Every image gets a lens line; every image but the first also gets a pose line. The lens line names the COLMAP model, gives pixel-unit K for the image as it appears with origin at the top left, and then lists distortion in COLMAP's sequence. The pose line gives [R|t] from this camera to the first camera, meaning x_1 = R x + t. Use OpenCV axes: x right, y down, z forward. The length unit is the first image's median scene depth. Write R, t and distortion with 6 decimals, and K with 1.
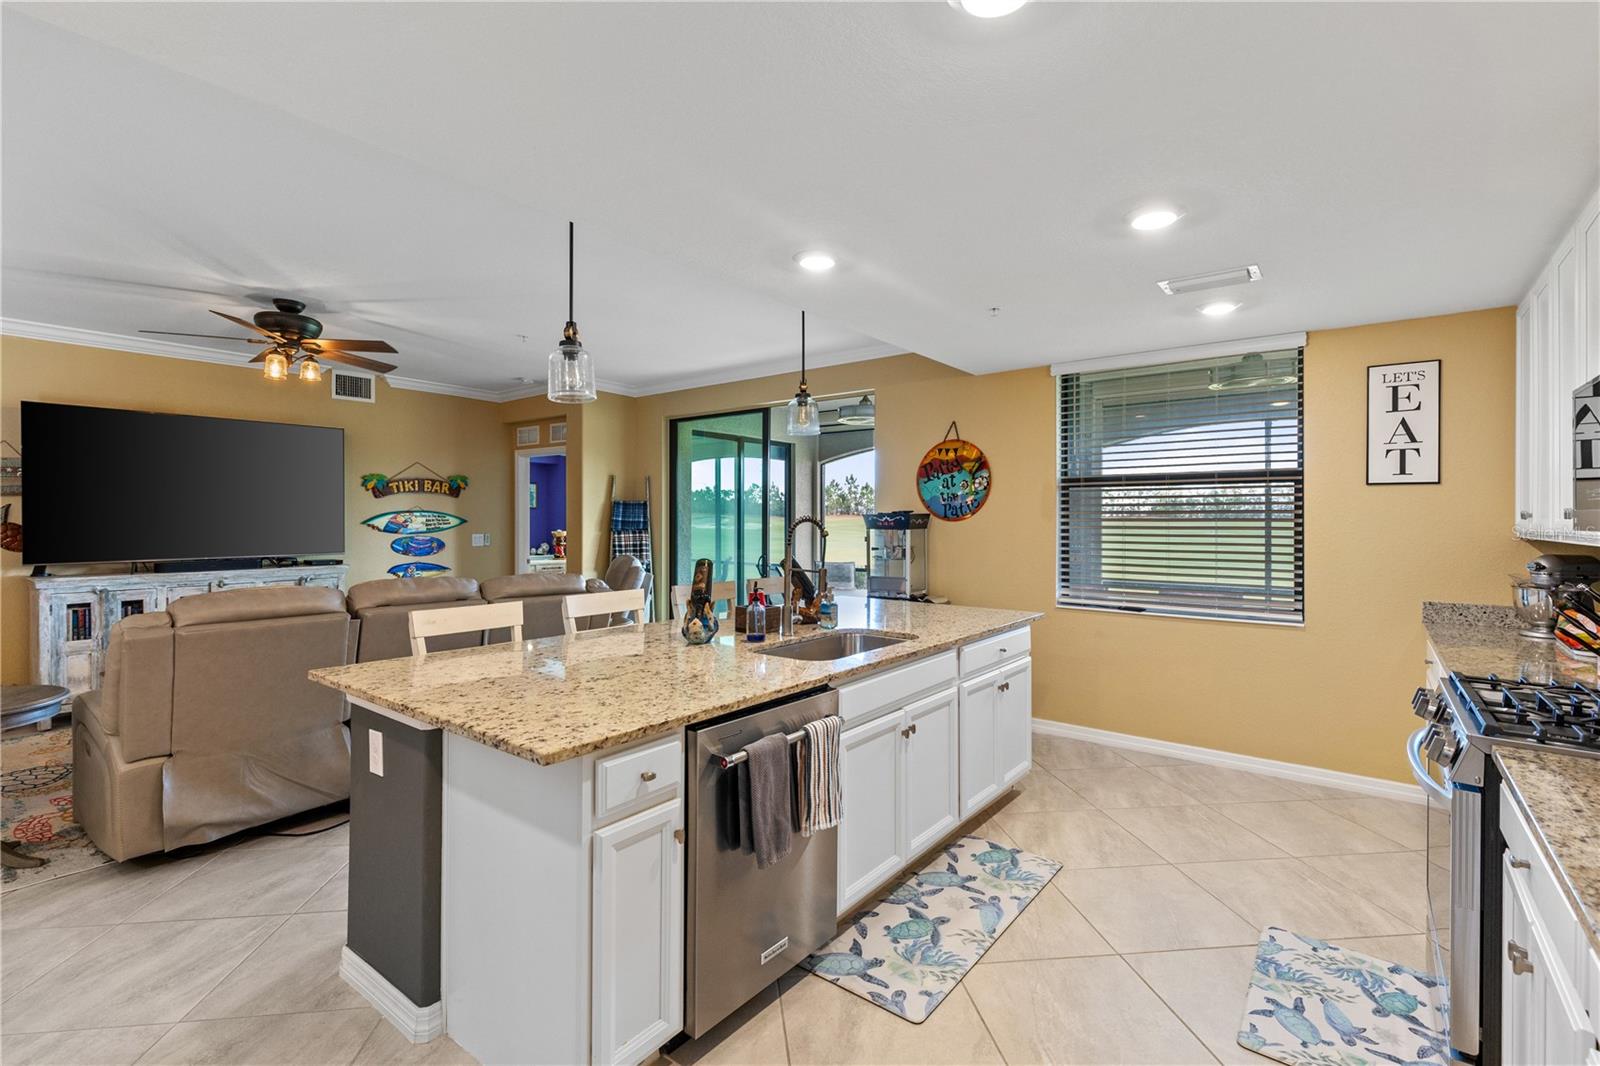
lens RADIAL K [[722.7, 0, 798.1], [0, 722.7, 518.7], [0, 0, 1]] dist [0.007173, -0.003409]
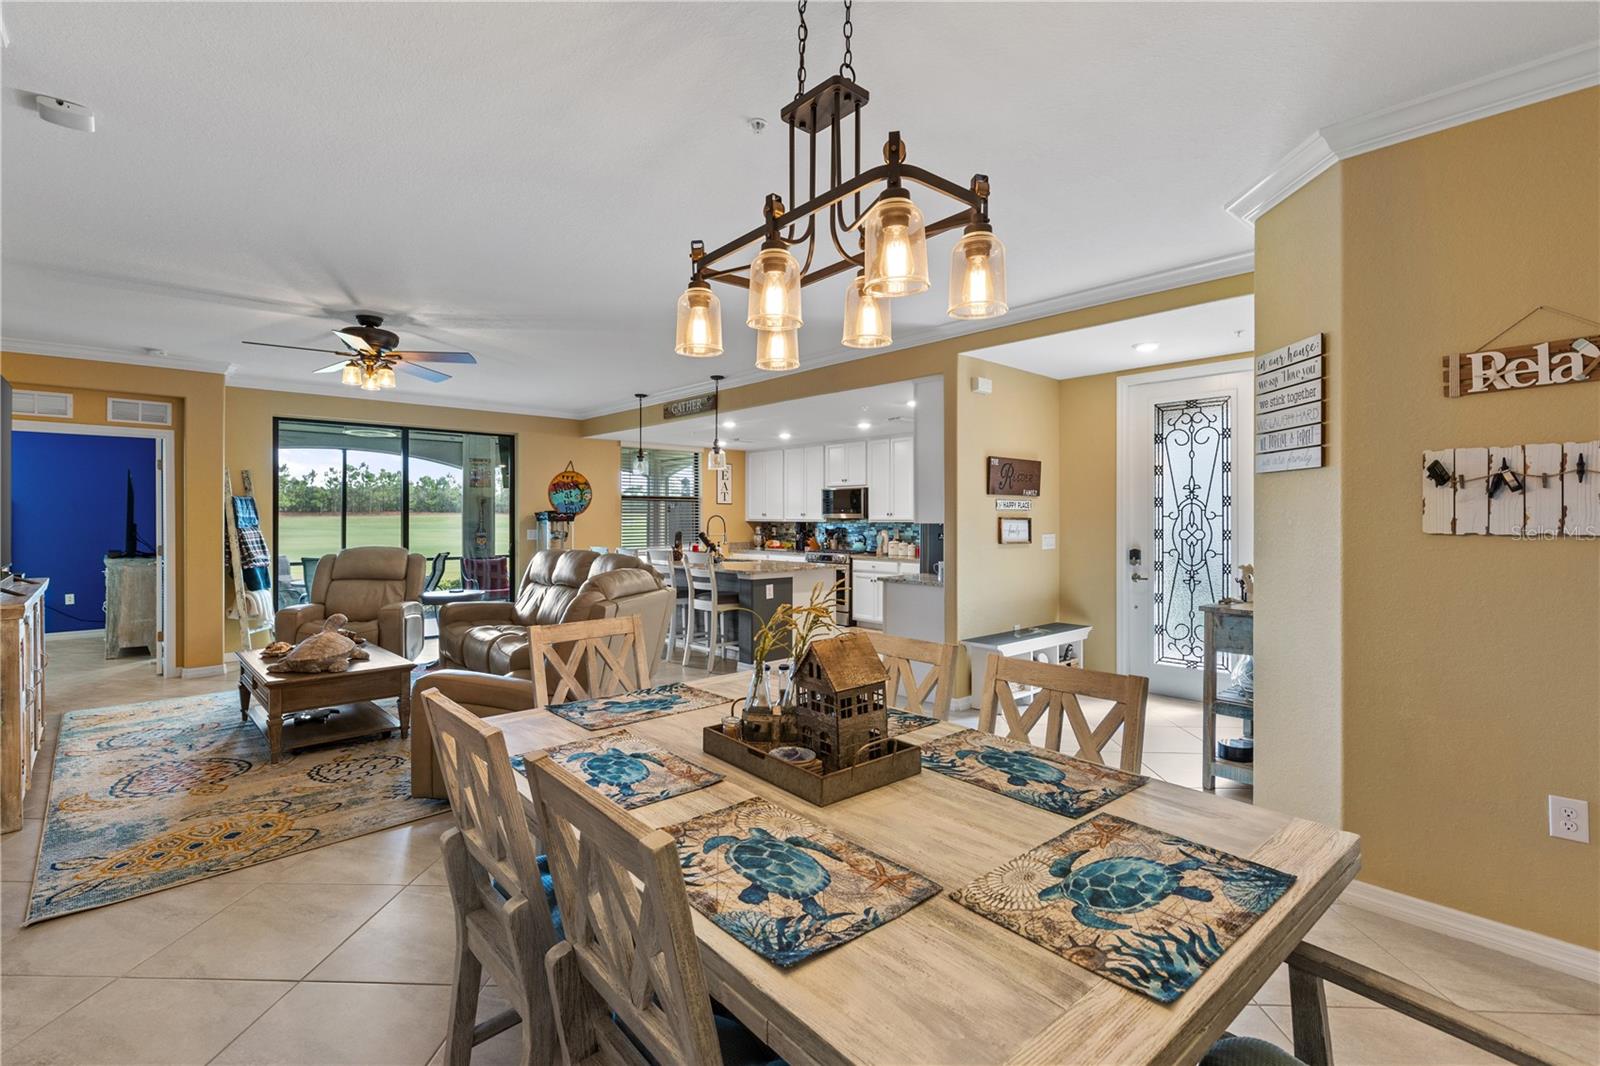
lens RADIAL K [[722.7, 0, 794.7], [0, 722.7, 526.9], [0, 0, 1]] dist [0.007173, -0.003409]
pose [[0.164859, -0.013973, 0.986218, -2.057253], [-0.001756, 0.999894, 0.014460, 0.002888], [-0.986316, -0.004116, 0.164817, 0.220349]]
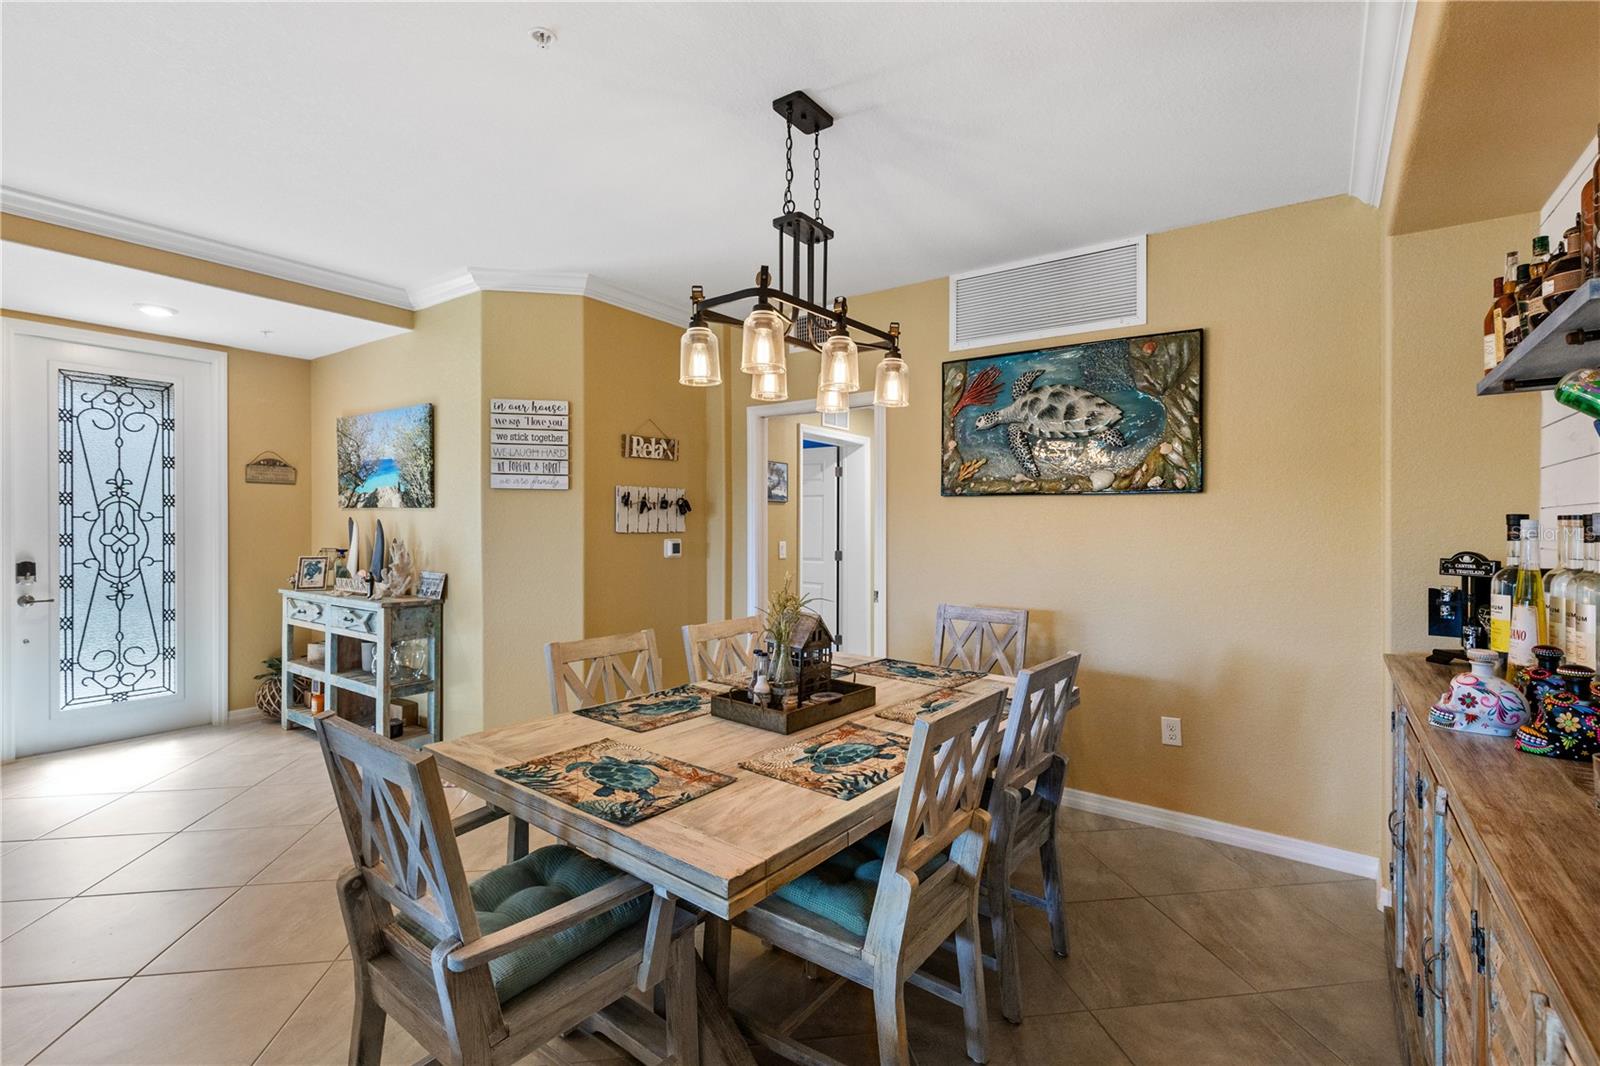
lens RADIAL K [[722.7, 0, 805.6], [0, 722.7, 520.0], [0, 0, 1]] dist [0.007173, -0.003409]
pose [[-0.999320, -0.010451, -0.035359, -1.572783], [-0.010384, 0.999944, -0.002069, -0.003890], [0.035379, -0.001701, -0.999373, 0.931600]]
